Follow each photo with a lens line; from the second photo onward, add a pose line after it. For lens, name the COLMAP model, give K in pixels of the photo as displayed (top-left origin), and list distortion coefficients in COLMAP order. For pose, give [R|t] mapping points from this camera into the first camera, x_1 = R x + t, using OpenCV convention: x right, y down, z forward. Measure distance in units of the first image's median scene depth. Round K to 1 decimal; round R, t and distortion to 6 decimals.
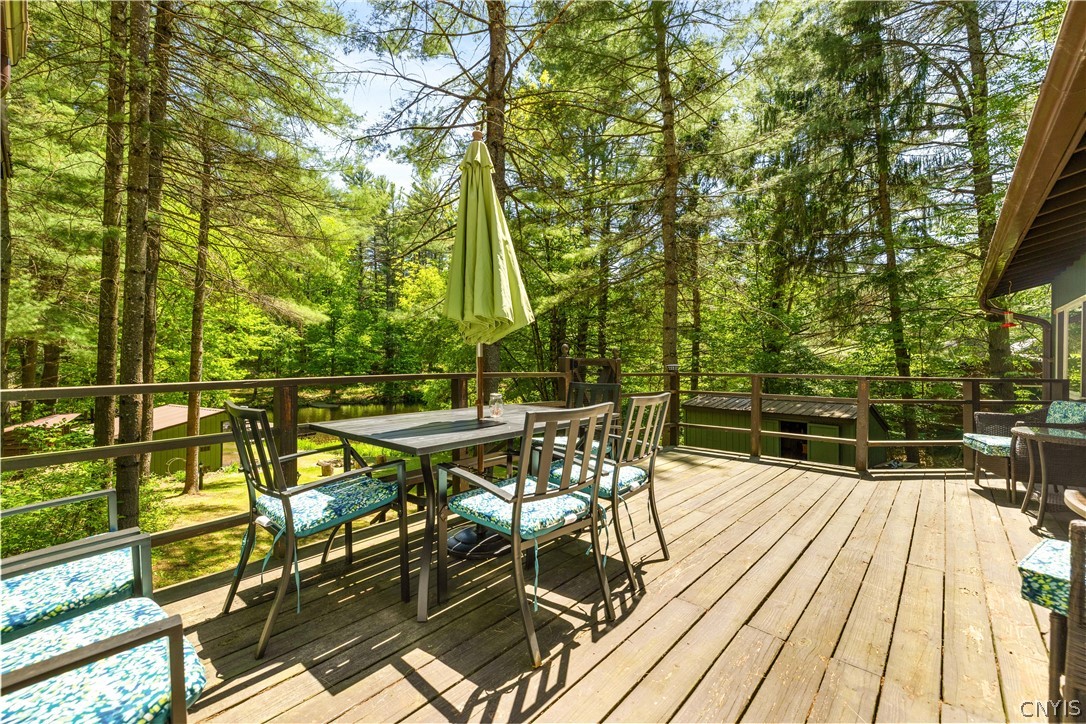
lens RADIAL K [[455.8, 0, 543.0], [0, 455.8, 362.0], [0, 0, 1]] dist [-0.000460, -0.000177]
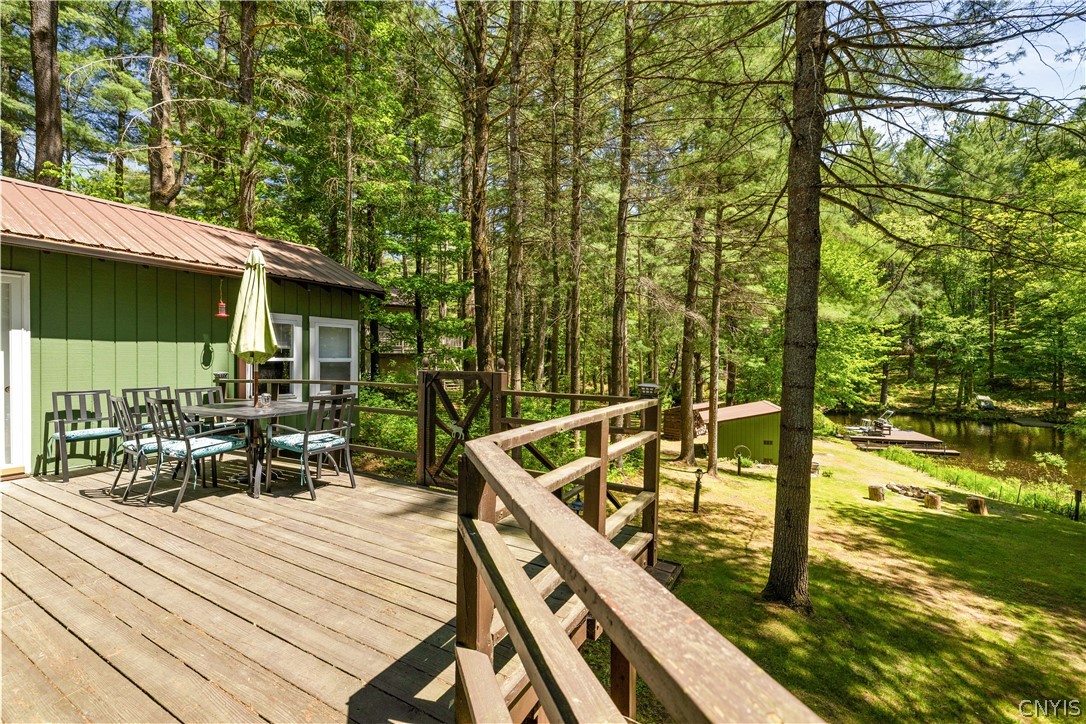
lens RADIAL K [[455.8, 0, 543.0], [0, 455.8, 362.0], [0, 0, 1]] dist [-0.000460, -0.000177]
pose [[0.213109, 0.004042, -0.977020, 1.592914], [-0.003998, 0.999987, 0.003265, -0.050307], [0.977020, 0.003210, 0.213122, 1.499086]]
